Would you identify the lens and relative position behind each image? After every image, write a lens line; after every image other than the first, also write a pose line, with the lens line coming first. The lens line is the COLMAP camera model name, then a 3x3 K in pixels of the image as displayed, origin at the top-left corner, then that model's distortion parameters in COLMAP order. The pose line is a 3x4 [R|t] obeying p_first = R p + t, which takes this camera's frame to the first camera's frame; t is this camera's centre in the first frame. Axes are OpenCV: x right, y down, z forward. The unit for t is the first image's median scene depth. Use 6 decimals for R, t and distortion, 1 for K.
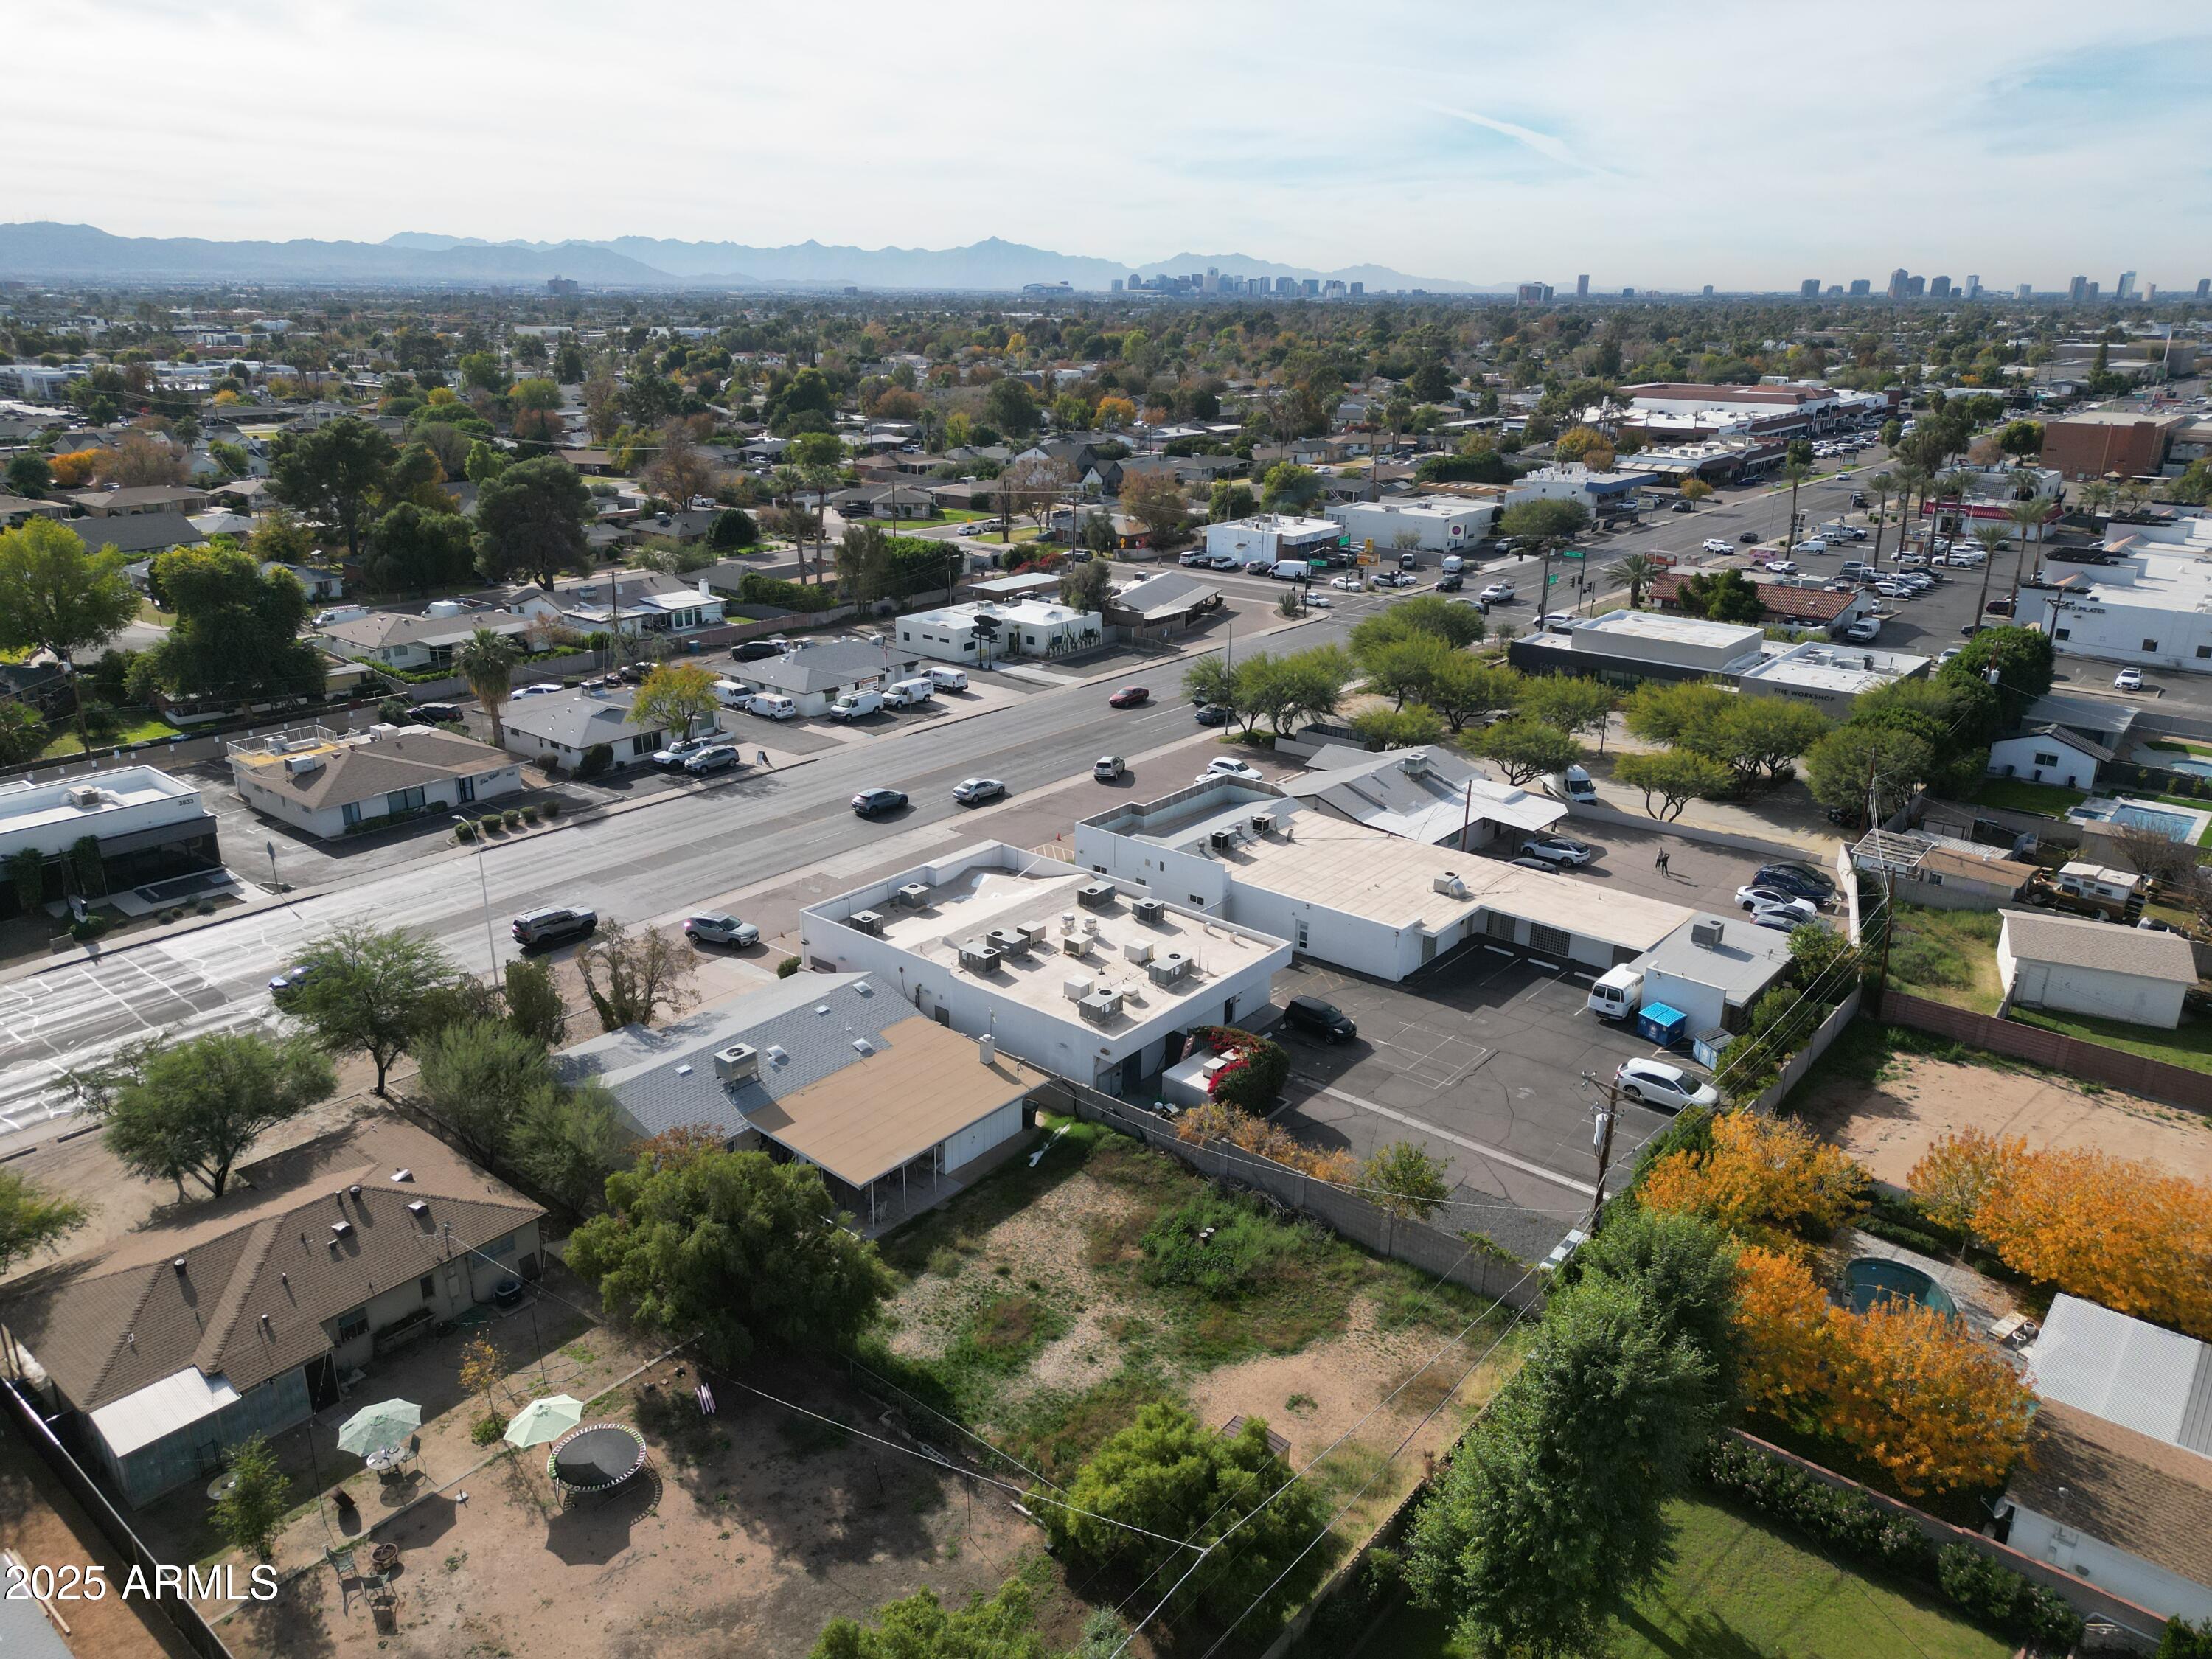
lens RADIAL K [[1544.4, 0, 1095.4], [0, 1544.4, 832.7], [0, 0, 1]] dist [0.063357, -0.060991]
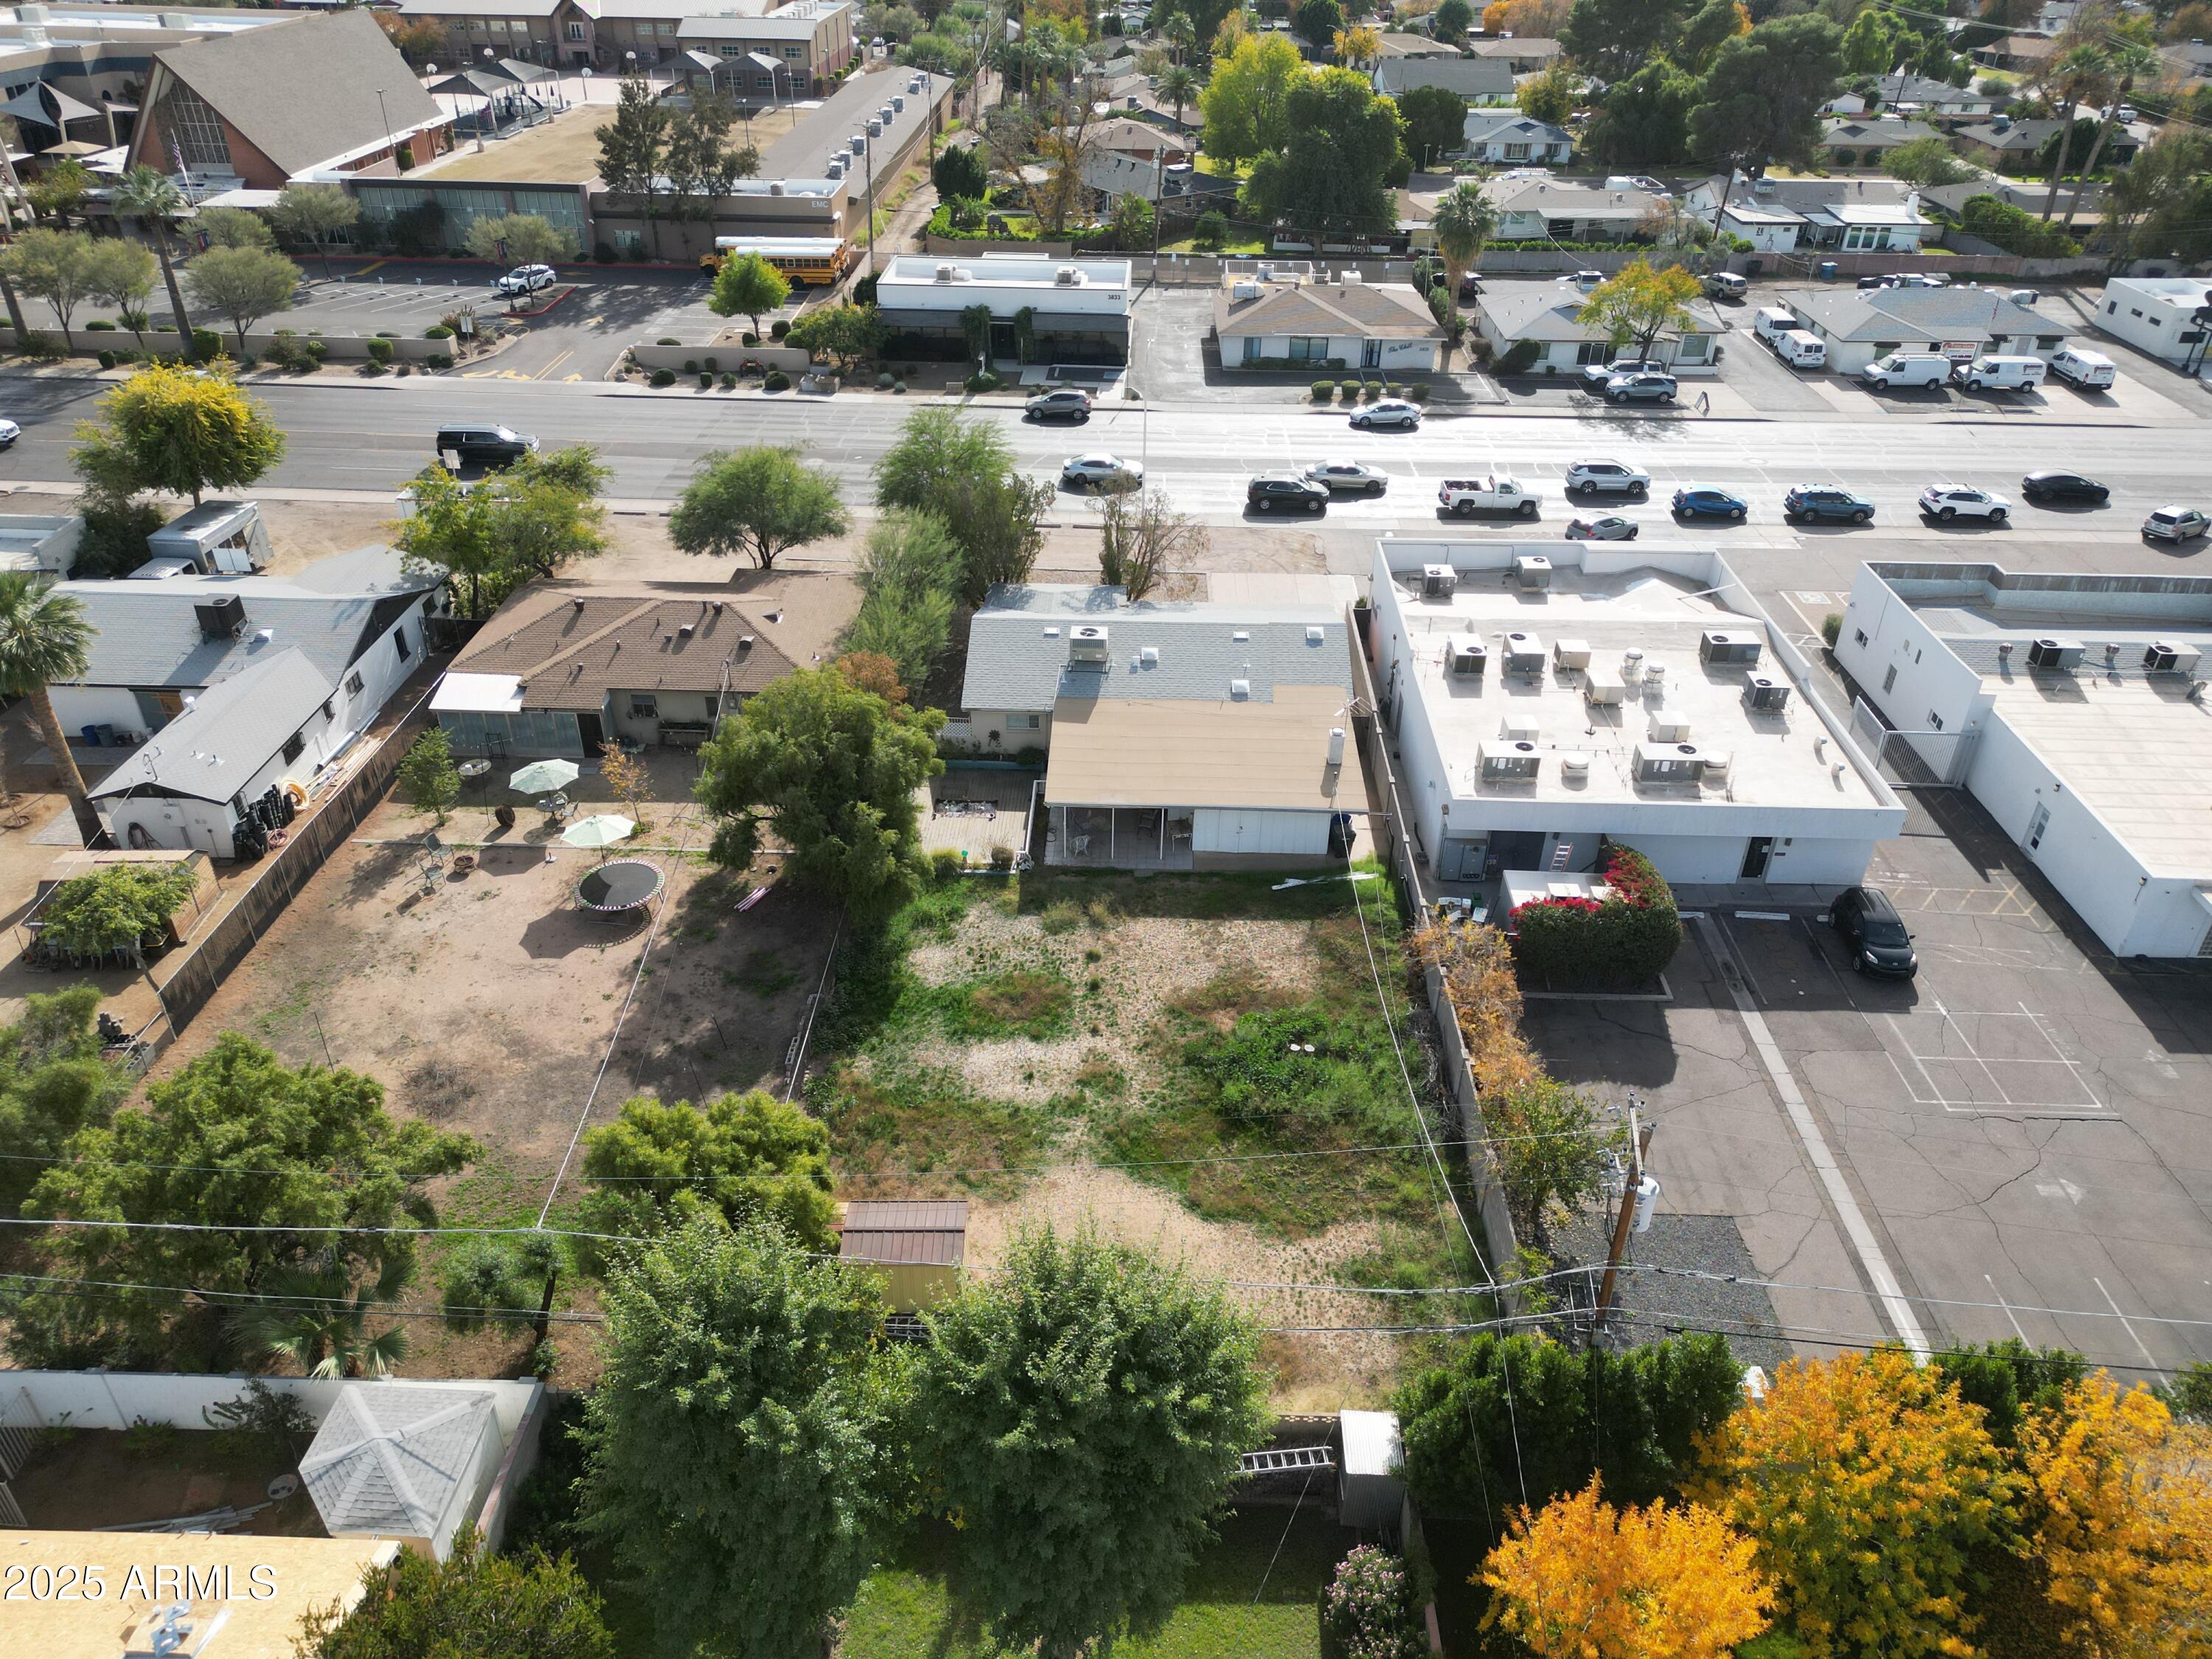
lens RADIAL K [[1544.4, 0, 1095.4], [0, 1544.4, 832.7], [0, 0, 1]] dist [0.063357, -0.060991]
pose [[0.615340, 0.421648, -0.666010, 0.312969], [-0.265705, 0.906412, 0.328356, -0.037158], [0.742130, -0.025088, 0.669786, 0.288615]]
